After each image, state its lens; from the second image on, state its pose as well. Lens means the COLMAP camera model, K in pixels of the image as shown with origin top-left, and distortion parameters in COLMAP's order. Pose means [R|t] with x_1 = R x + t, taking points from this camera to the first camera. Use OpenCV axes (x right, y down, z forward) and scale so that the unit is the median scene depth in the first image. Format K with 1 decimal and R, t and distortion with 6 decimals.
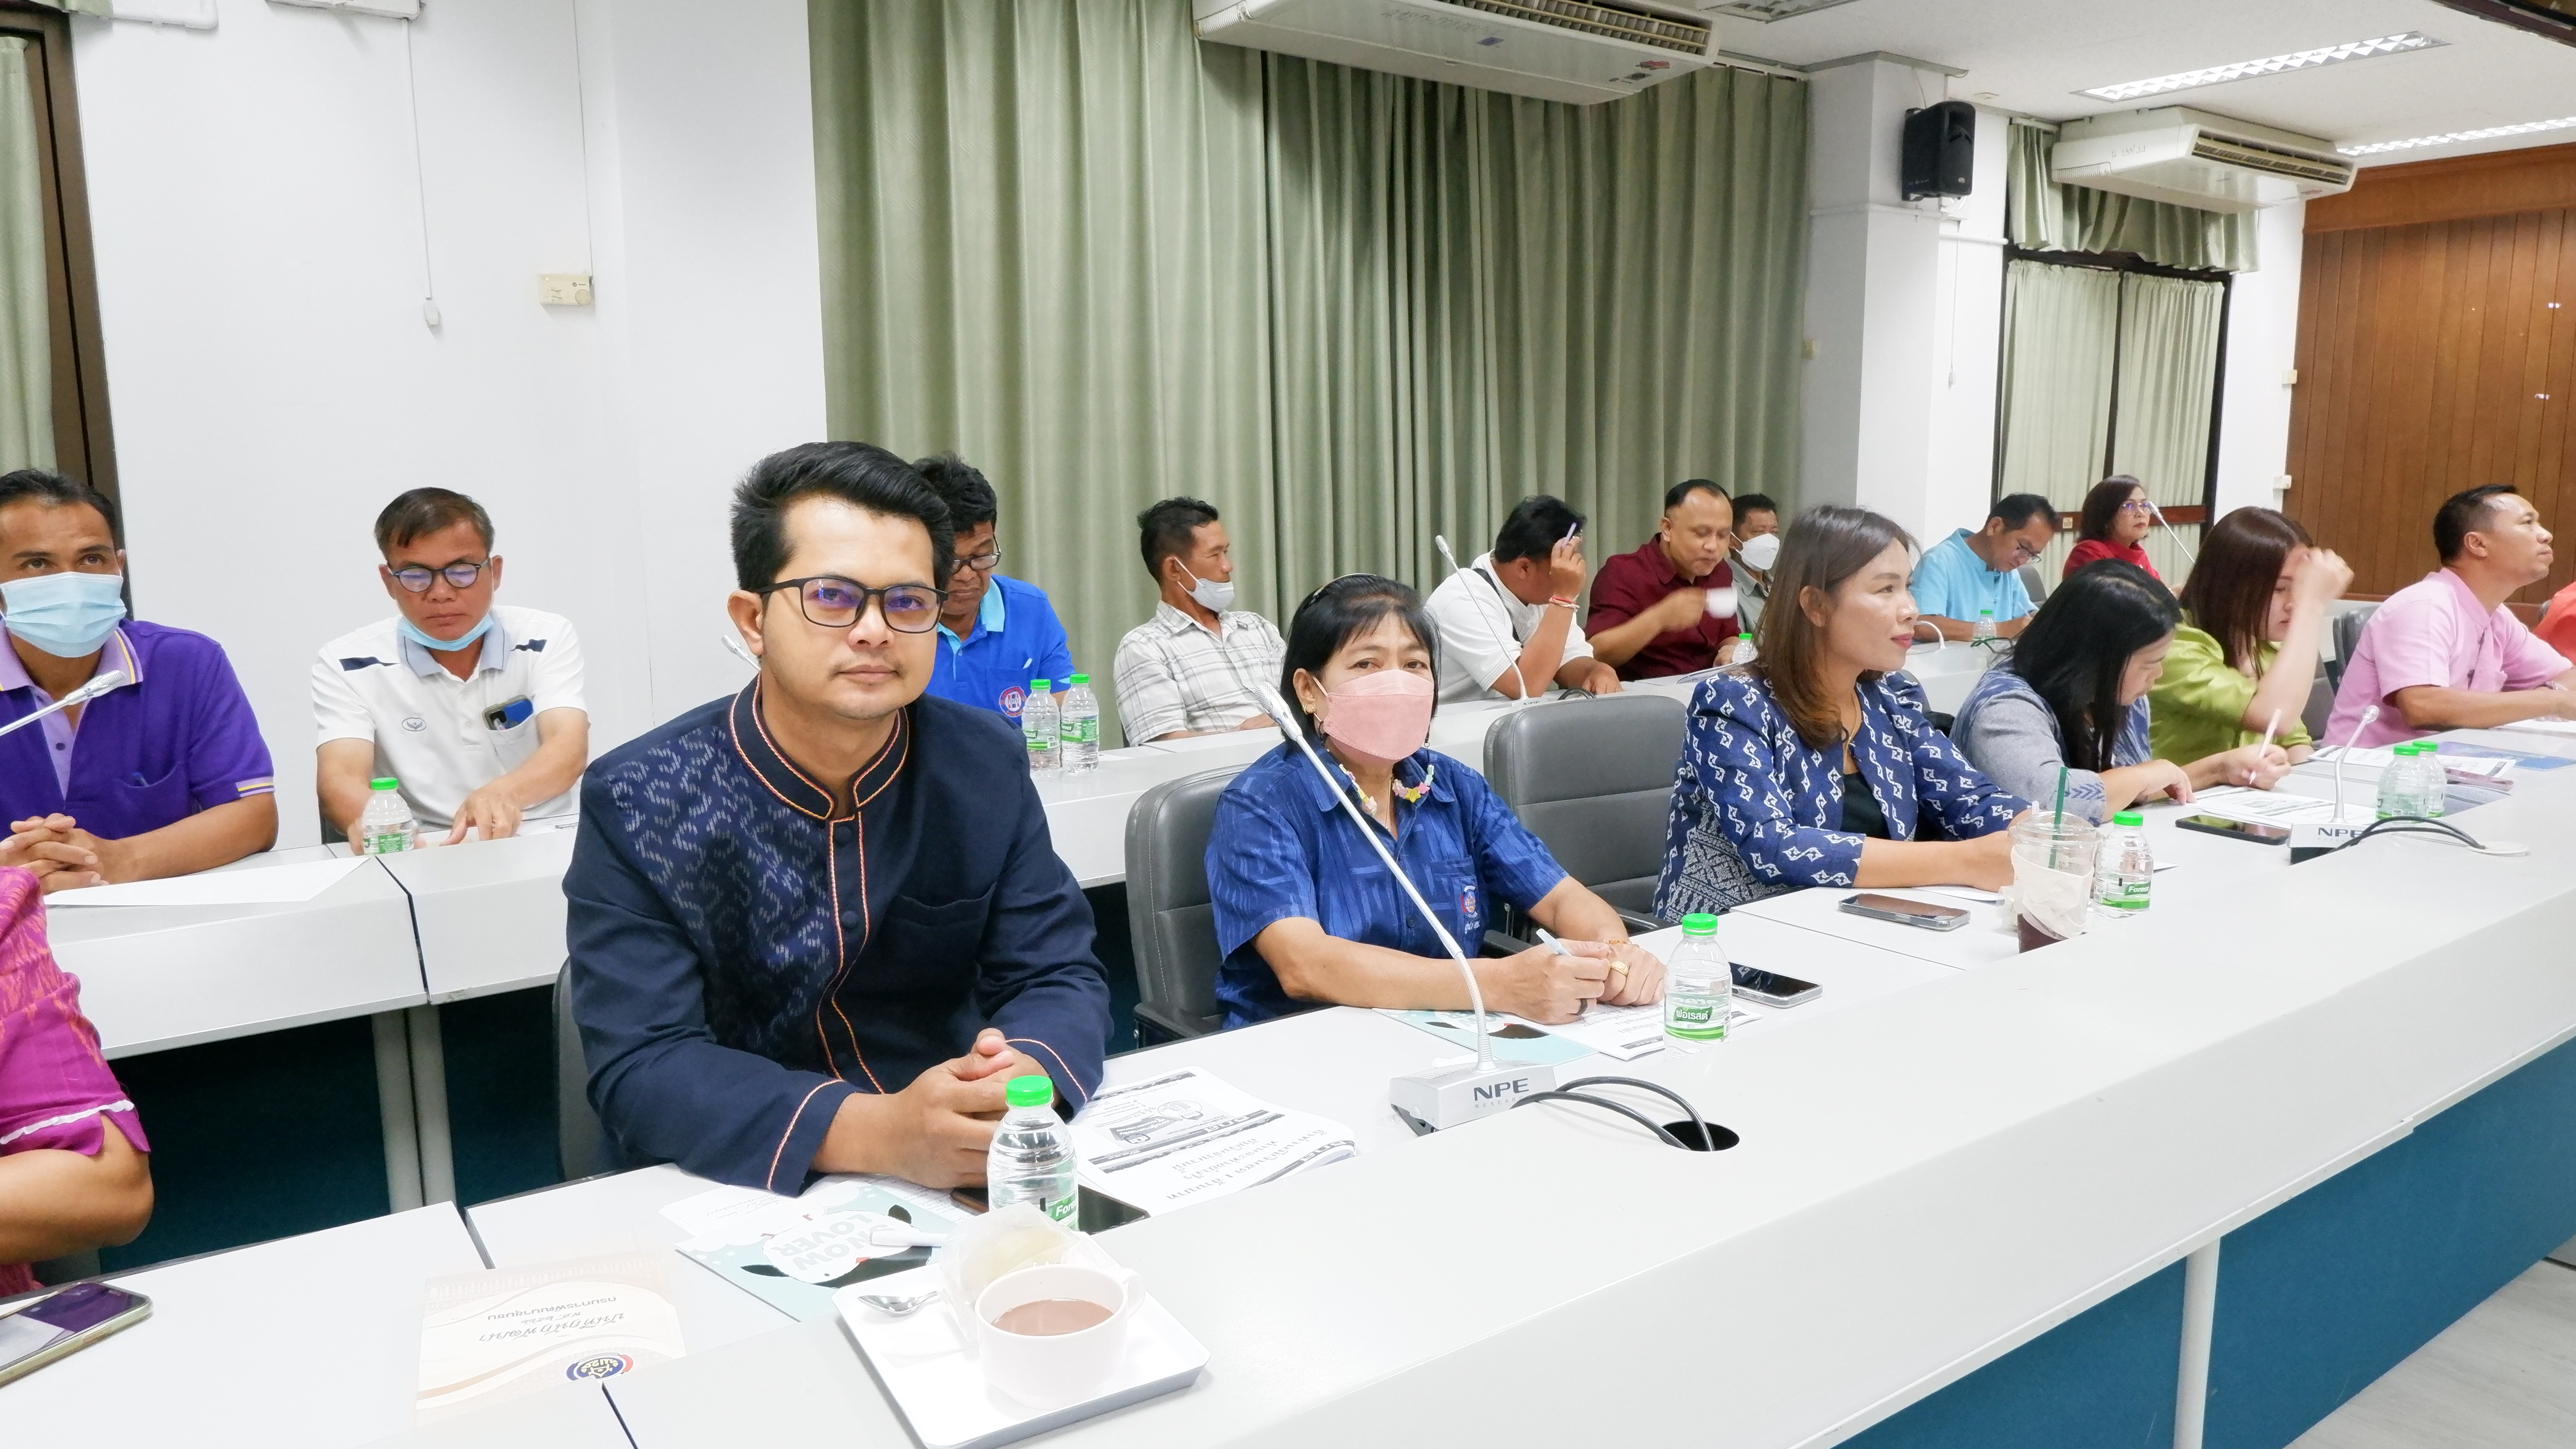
lens RADIAL K [[1717.8, 0, 1288.0], [0, 1717.8, 724.5], [0, 0, 1]] dist [-0.011627, 0.001106]
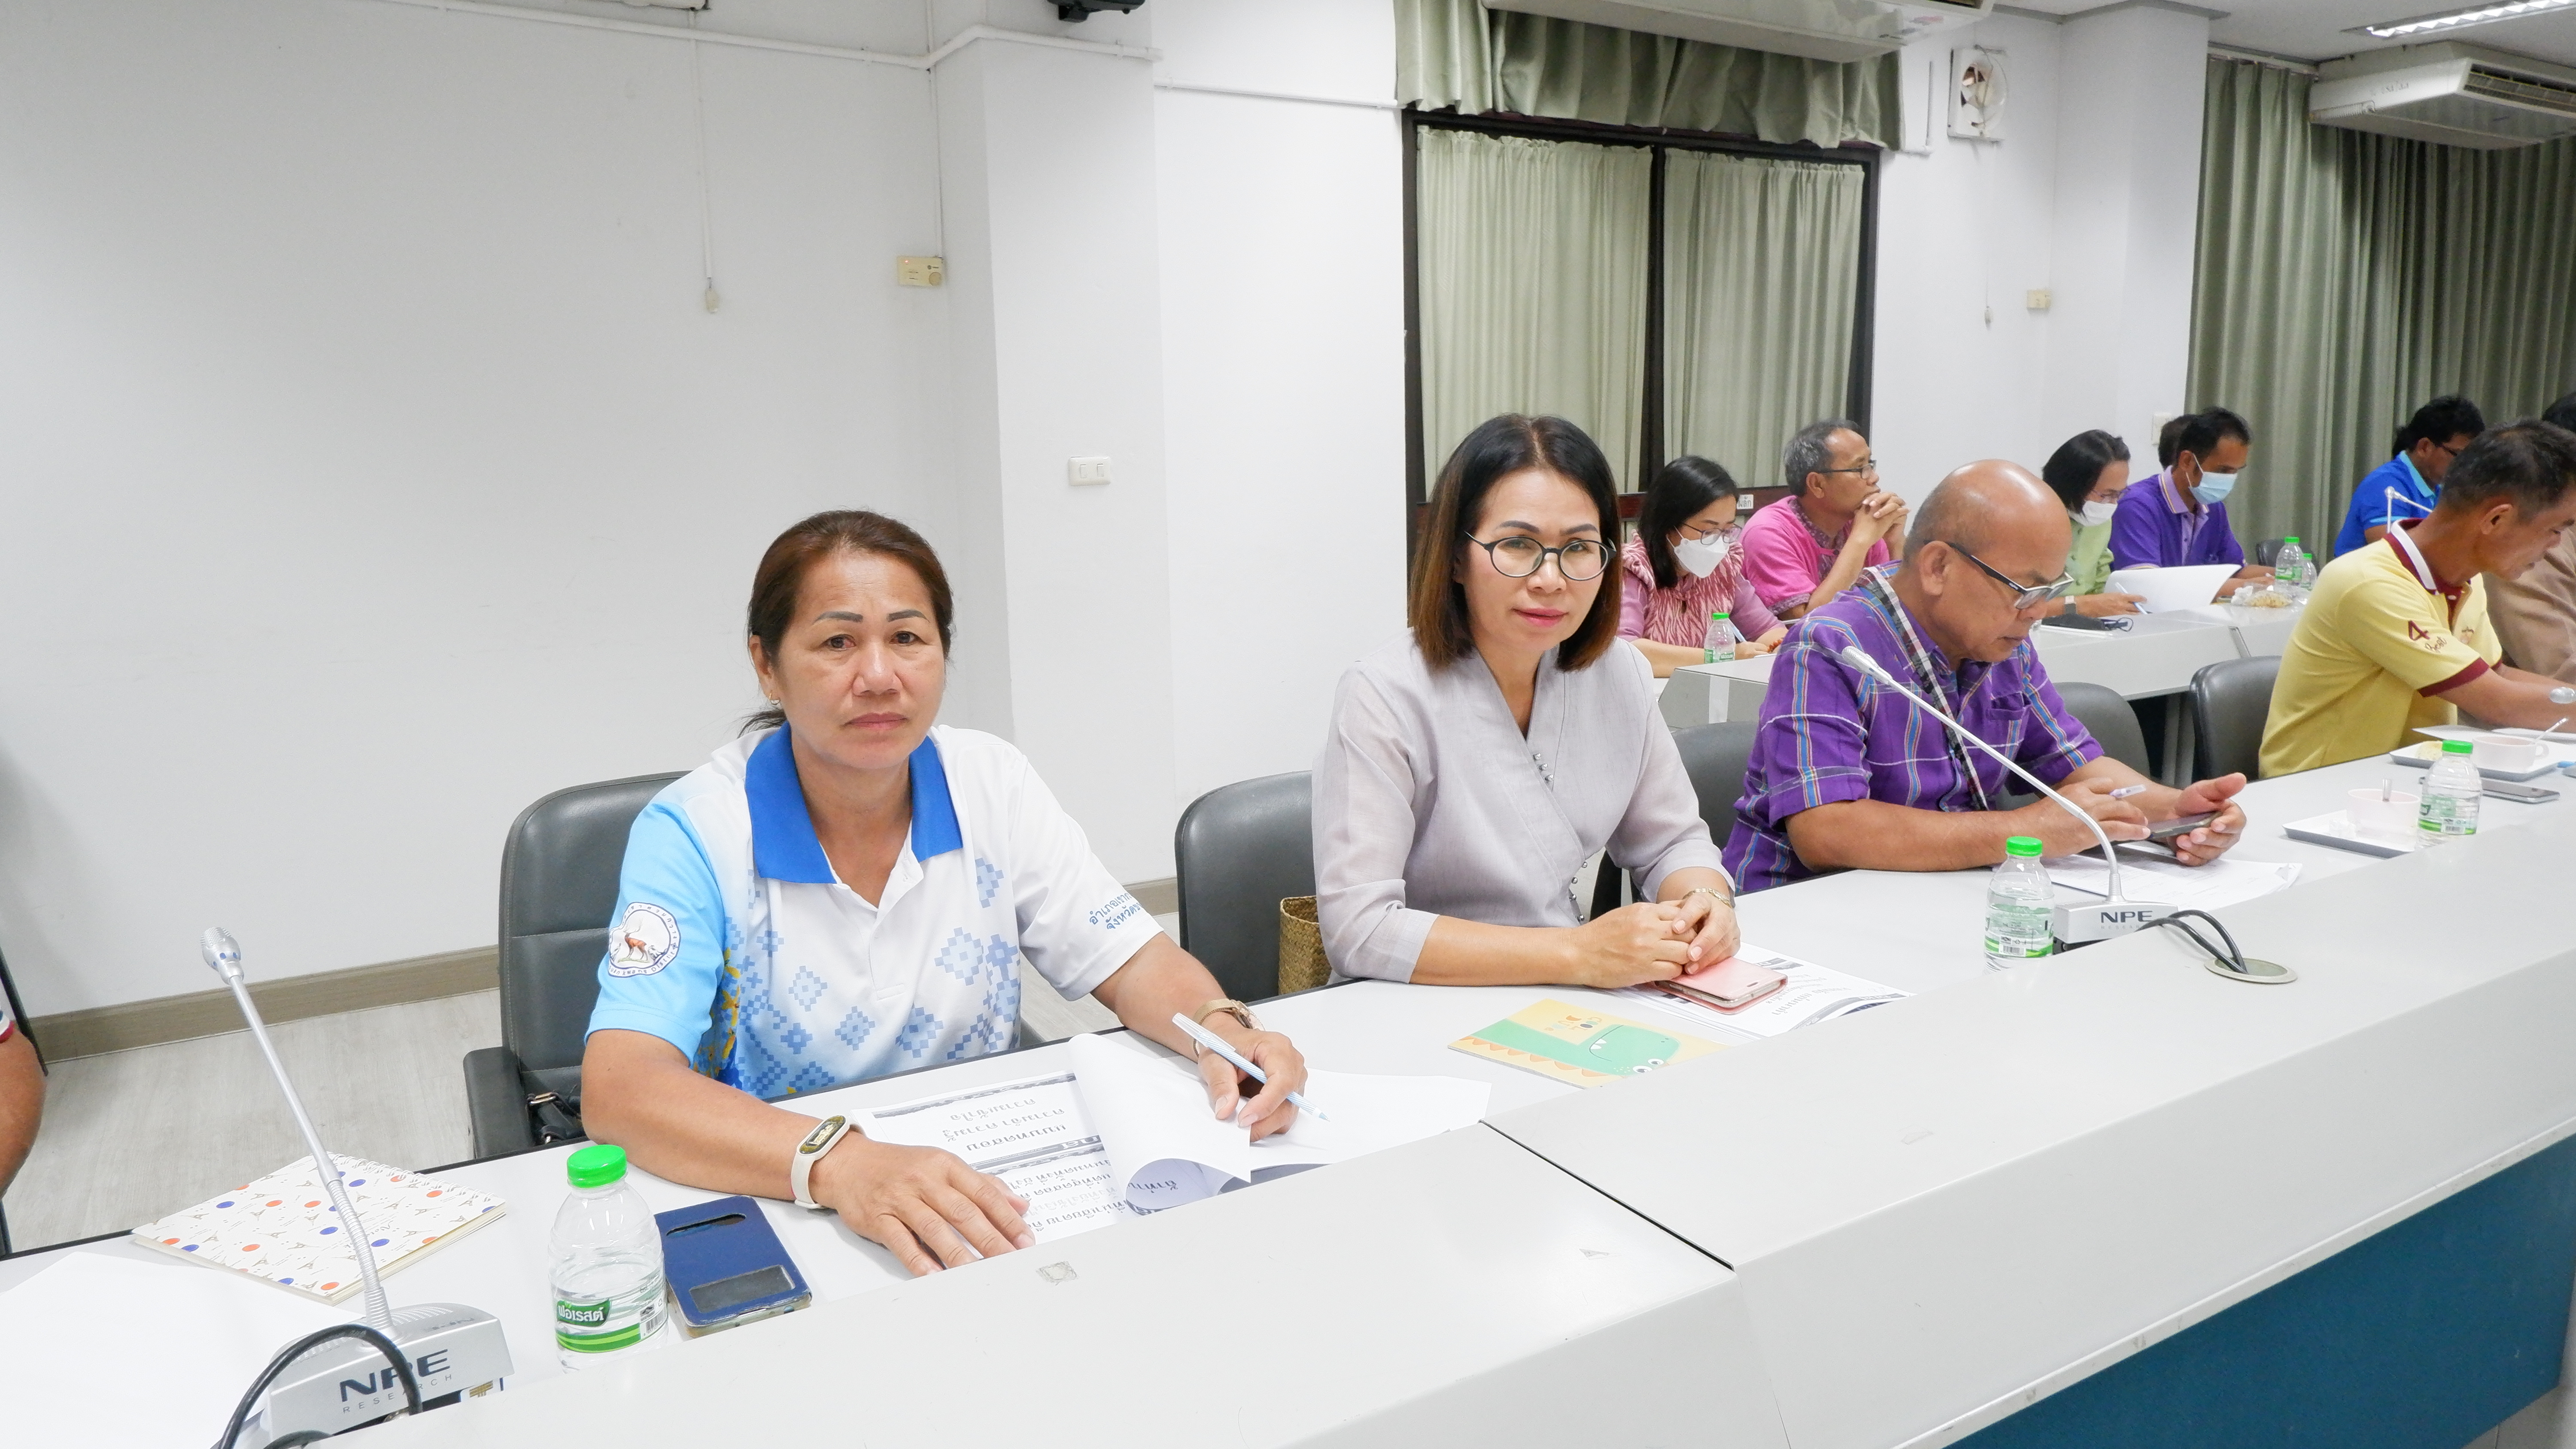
lens RADIAL K [[1758.9, 0, 1278.2], [0, 1758.9, 712.2], [0, 0, 1]] dist [-0.007988, -0.001625]
pose [[0.997708, -0.000007, -0.067666, -0.832678], [0.000850, 0.999922, 0.012435, 0.096649], [0.067660, -0.012464, 0.997631, -0.590152]]
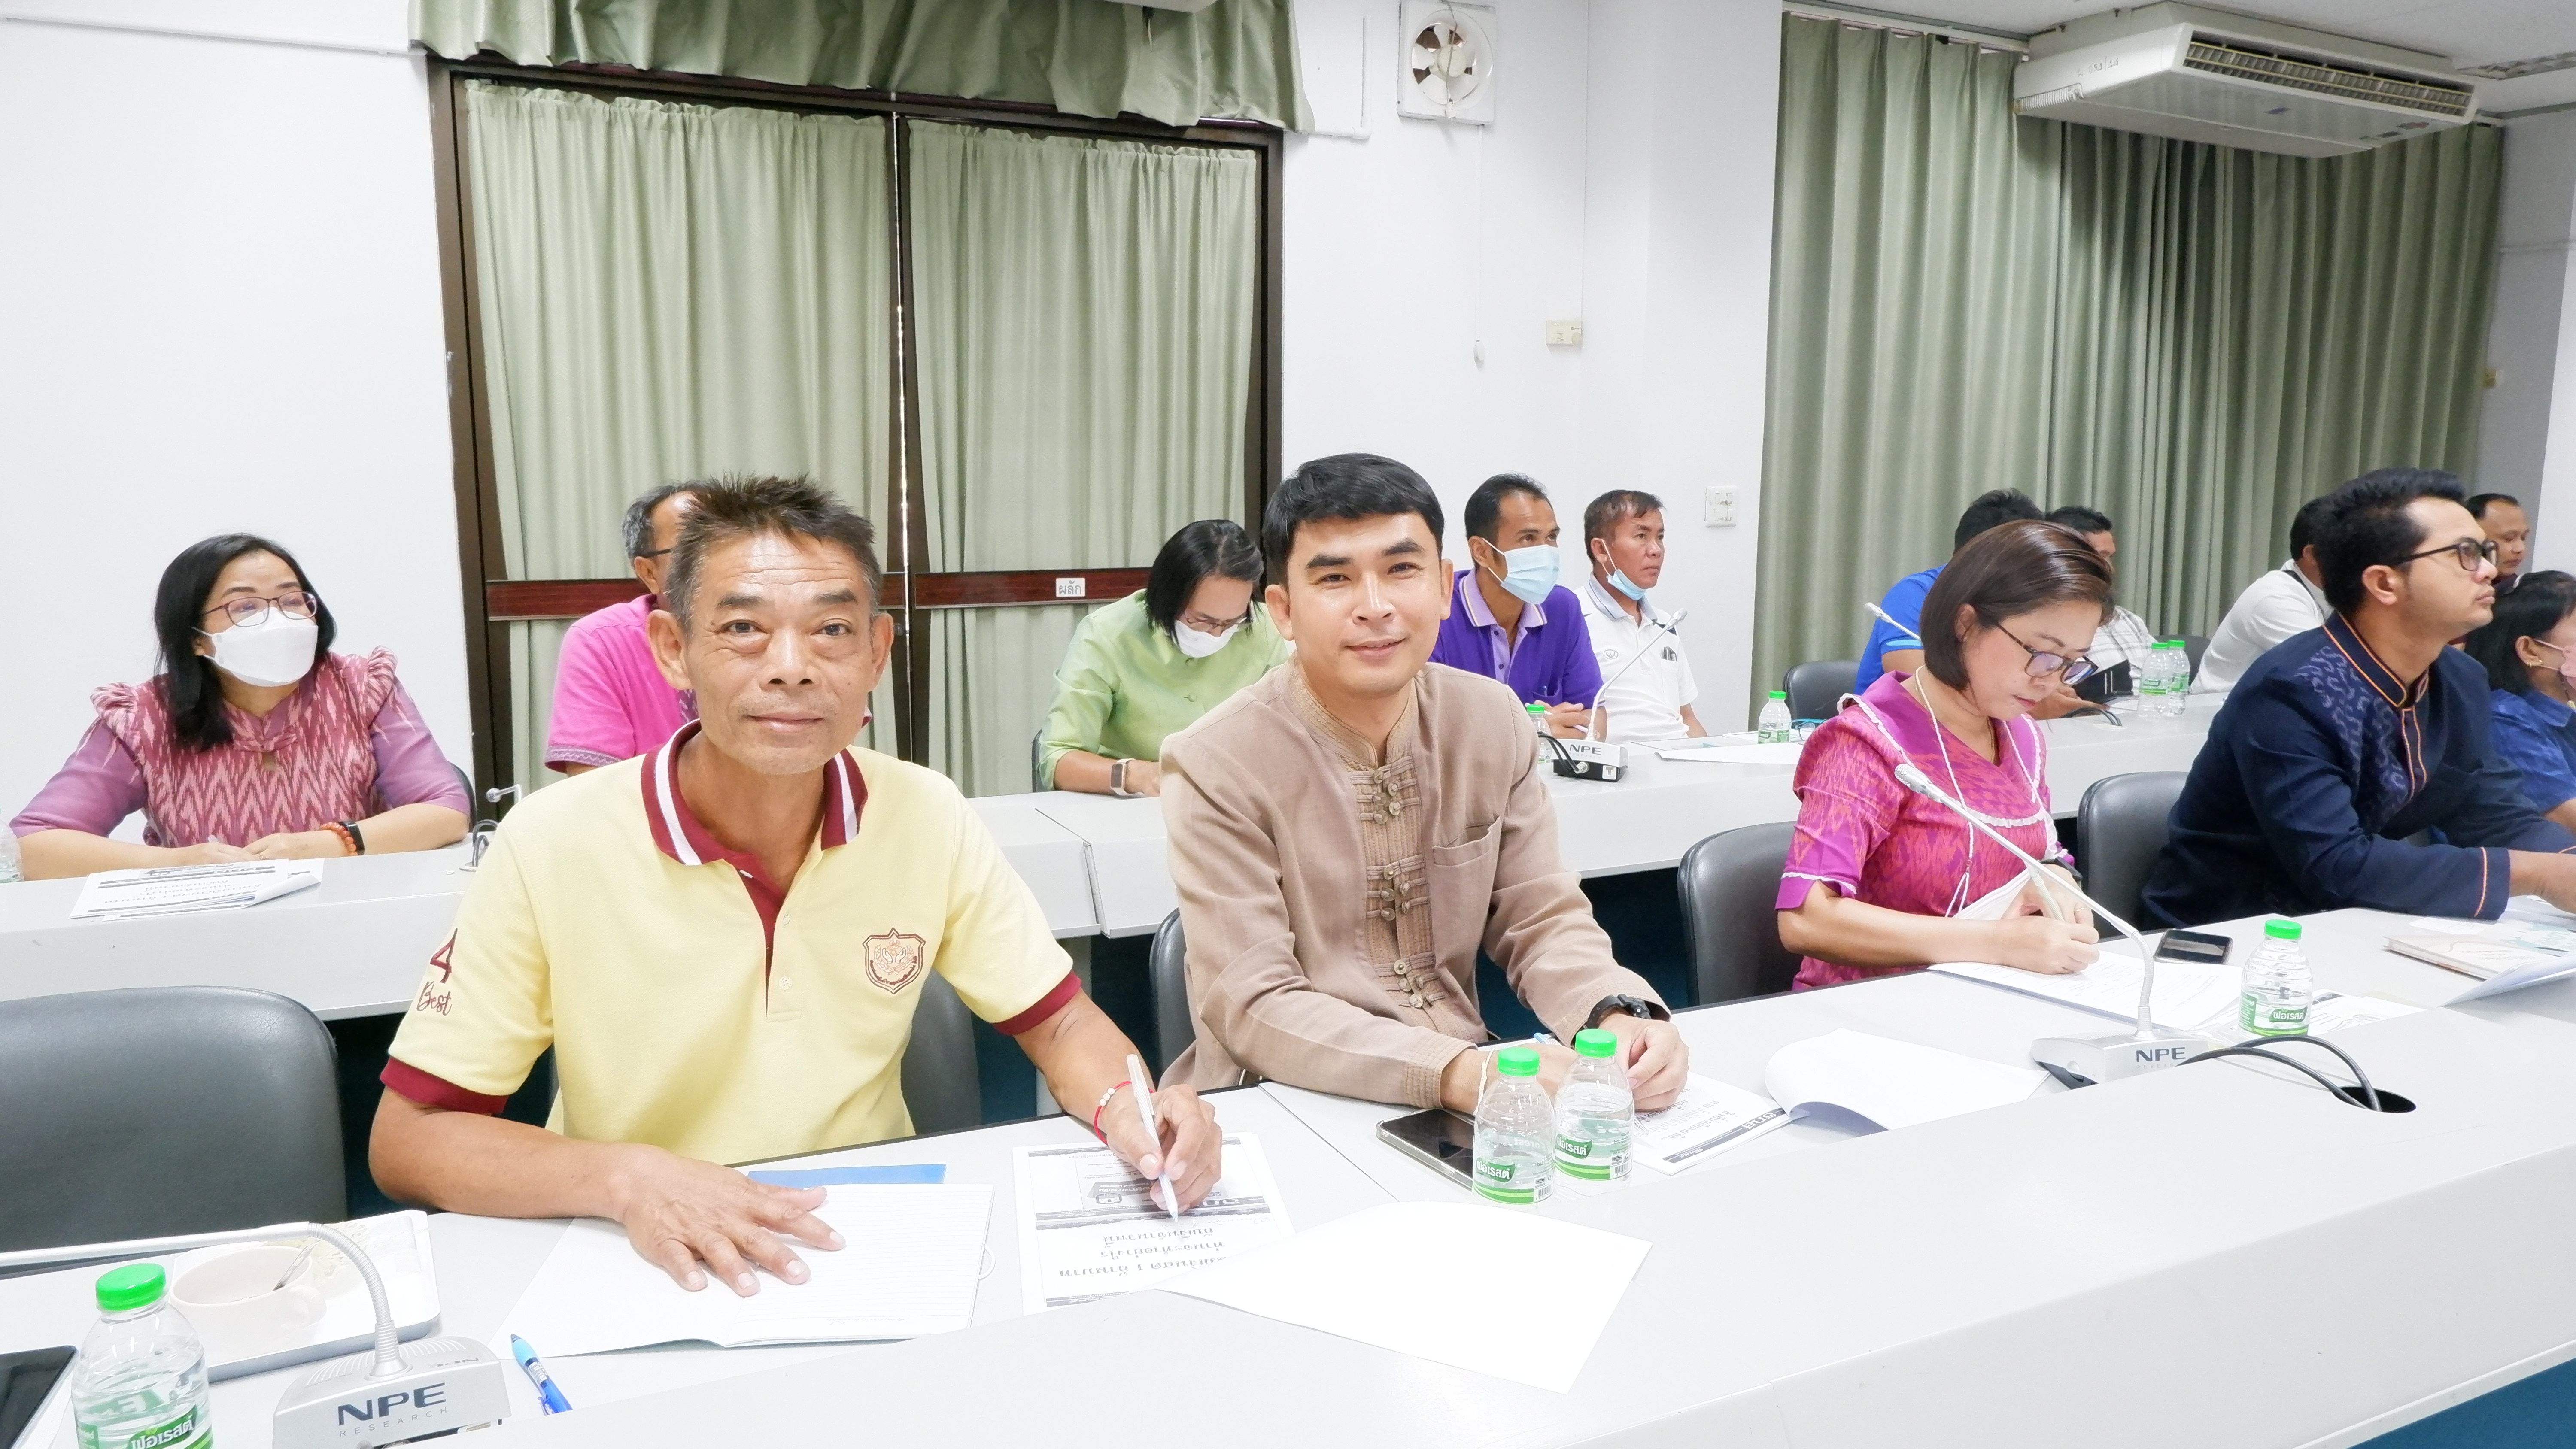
lens RADIAL K [[1722.5, 0, 1288.6], [0, 1722.5, 735.9], [0, 0, 1]] dist [-0.012776, -0.002802]
pose [[0.984483, 0.038503, -0.171201, -0.316336], [-0.038260, 0.999257, 0.004720, 0.036371], [0.171255, 0.001903, 0.985225, -0.229896]]
